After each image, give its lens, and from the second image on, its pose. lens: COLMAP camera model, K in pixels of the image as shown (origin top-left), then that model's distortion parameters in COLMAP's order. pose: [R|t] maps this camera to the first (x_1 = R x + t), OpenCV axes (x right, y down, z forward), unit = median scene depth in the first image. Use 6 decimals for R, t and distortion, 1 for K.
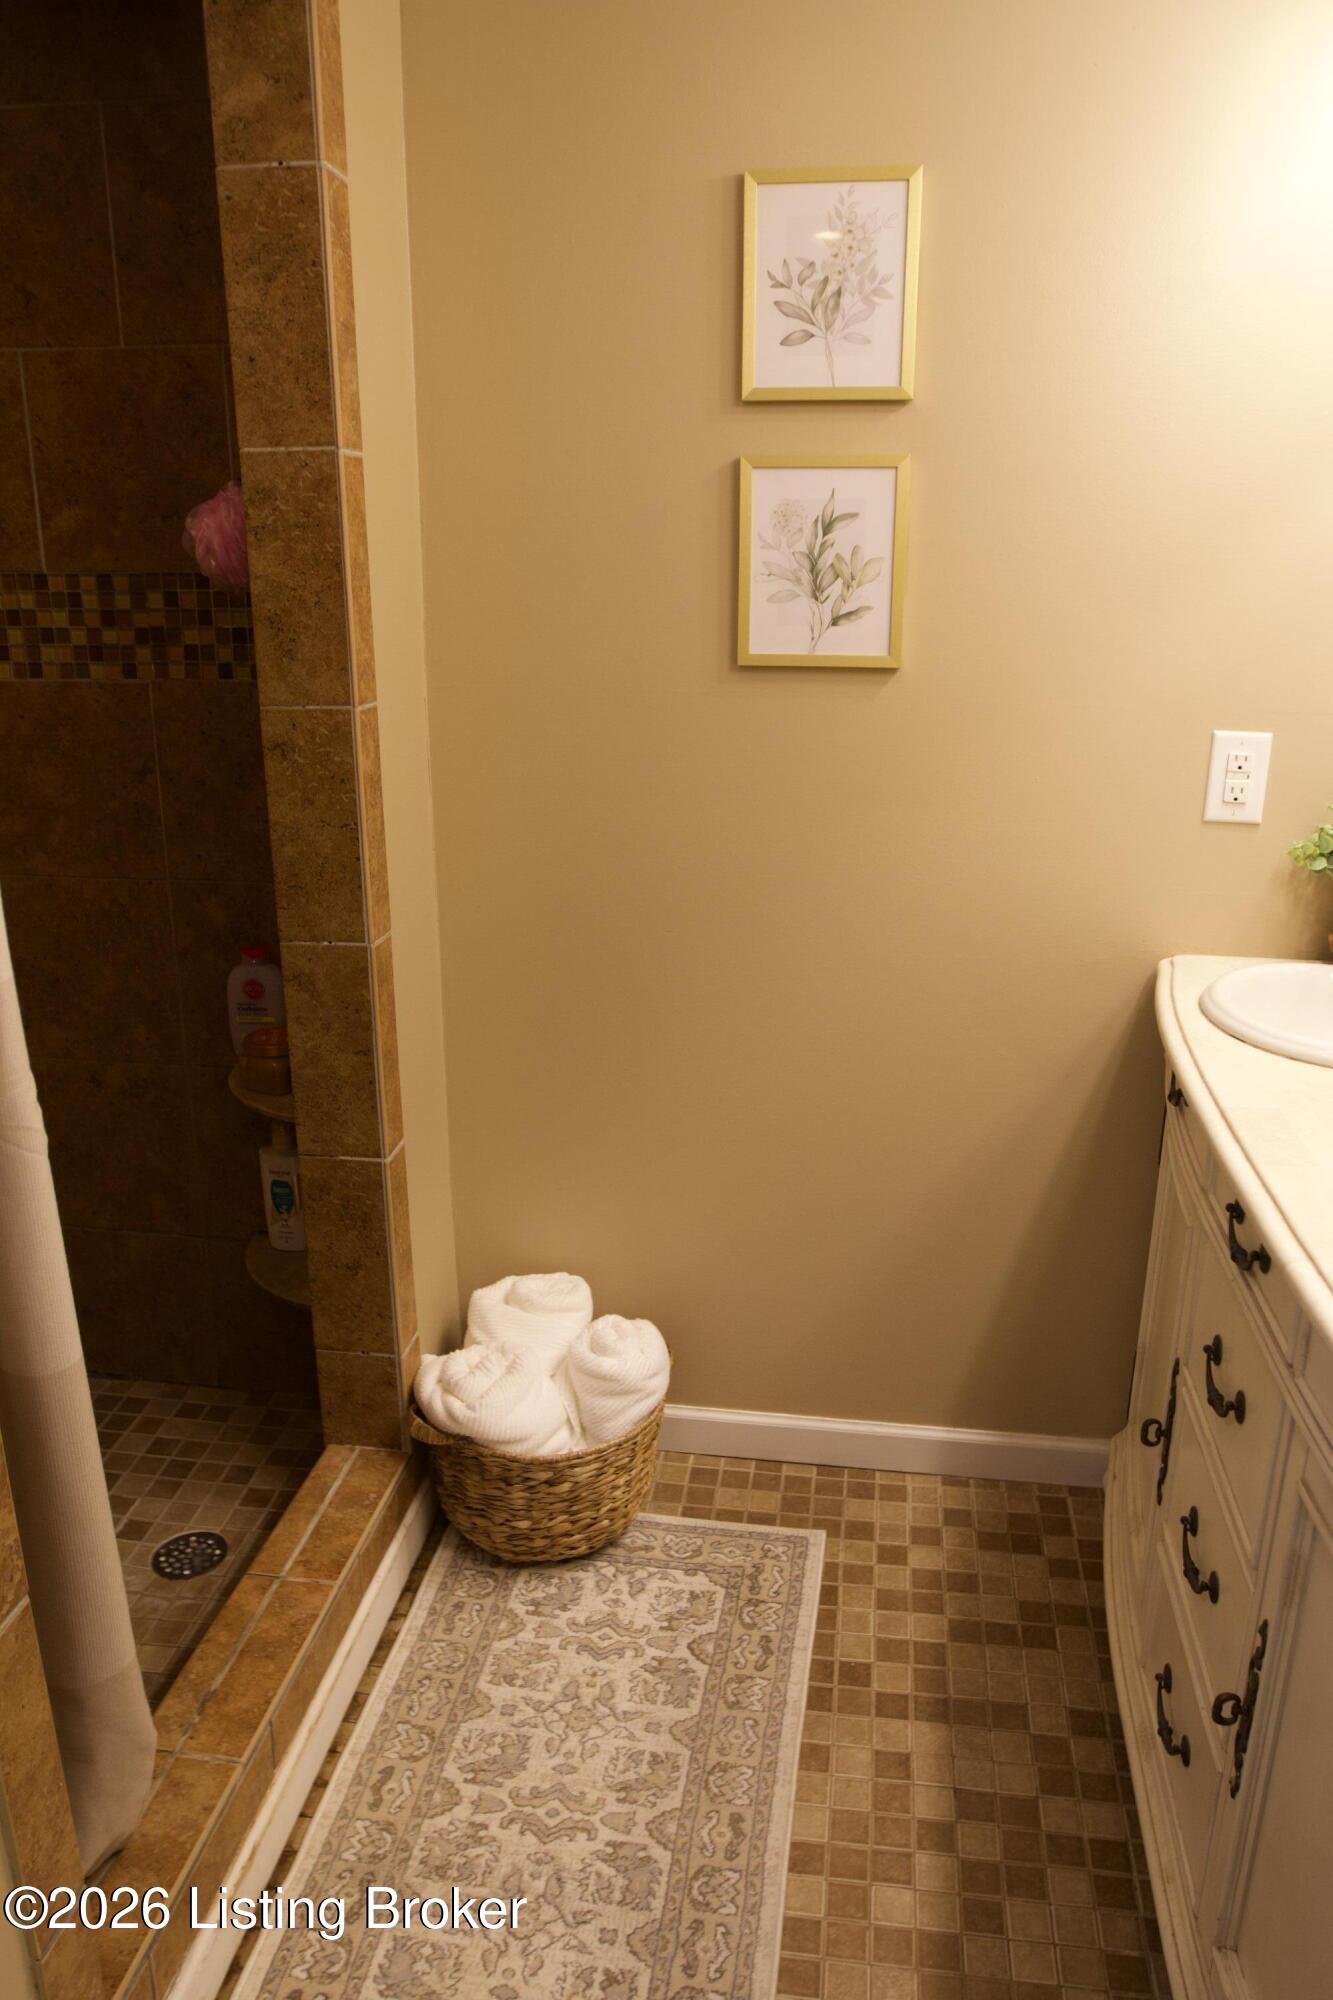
lens RADIAL K [[1504.6, 0, 666.0], [0, 1504.6, 1056.3], [0, 0, 1]] dist [-0.103187, 0.104903]
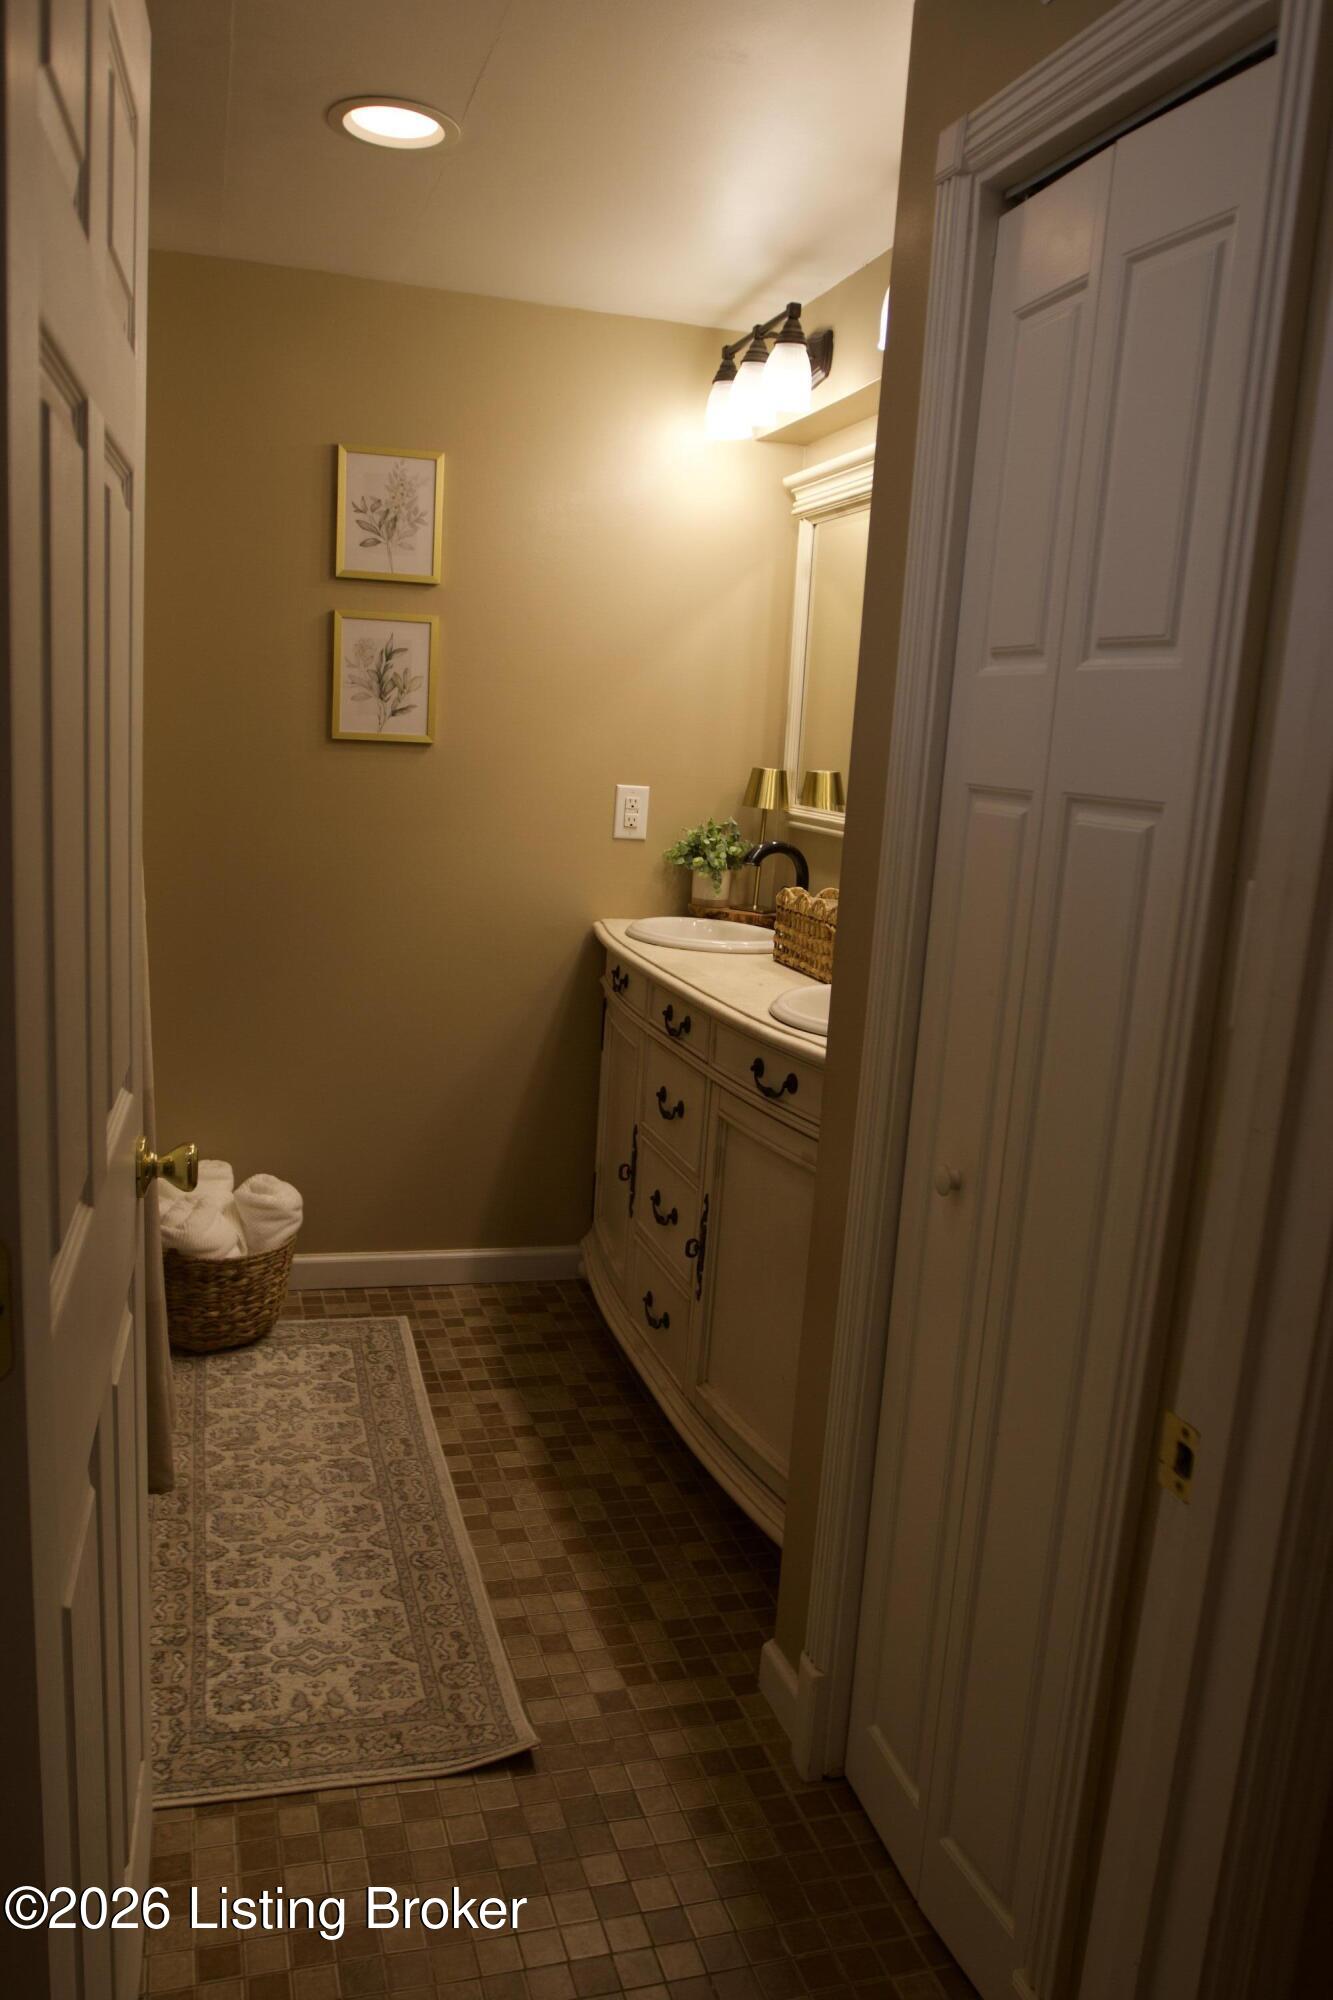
lens RADIAL K [[1474.2, 0, 666.5], [0, 1474.2, 1000.0], [0, 0, 1]] dist [-0.089455, 0.068182]
pose [[0.903149, -0.030750, 0.428224, -0.308830], [0.080093, 0.991989, -0.097687, 0.194298], [-0.421790, 0.122524, 0.898377, -0.510462]]
